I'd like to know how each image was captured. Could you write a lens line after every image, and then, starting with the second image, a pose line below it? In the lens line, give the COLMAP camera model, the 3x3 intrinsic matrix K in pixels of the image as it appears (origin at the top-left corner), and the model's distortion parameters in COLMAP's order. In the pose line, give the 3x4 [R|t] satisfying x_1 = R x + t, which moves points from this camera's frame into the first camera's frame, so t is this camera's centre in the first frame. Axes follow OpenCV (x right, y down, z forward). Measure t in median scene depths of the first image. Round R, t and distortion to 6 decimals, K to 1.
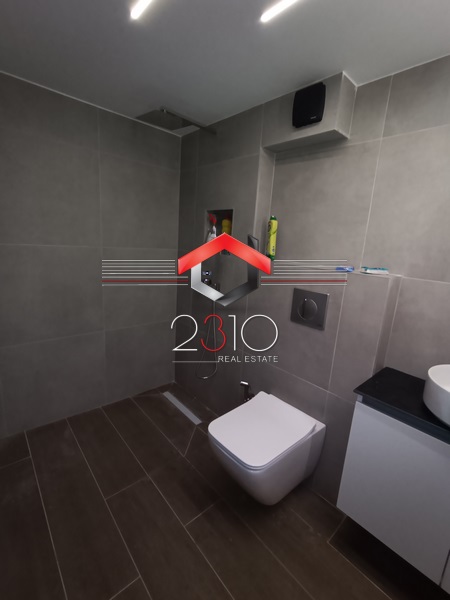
lens RADIAL K [[275.1, 0, 225.7], [0, 275.1, 300.7], [0, 0, 1]] dist [-0.000609, -0.000014]
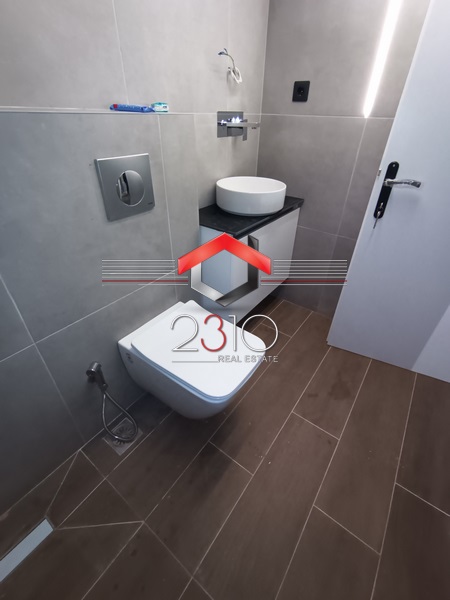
lens RADIAL K [[275.1, 0, 225.1], [0, 275.1, 299.2], [0, 0, 1]] dist [-0.000609, -0.000014]
pose [[-0.212895, -0.613051, 0.760818, -0.424391], [0.172738, 0.742789, 0.646859, -0.163737], [-0.961685, 0.269135, -0.052239, 0.919731]]
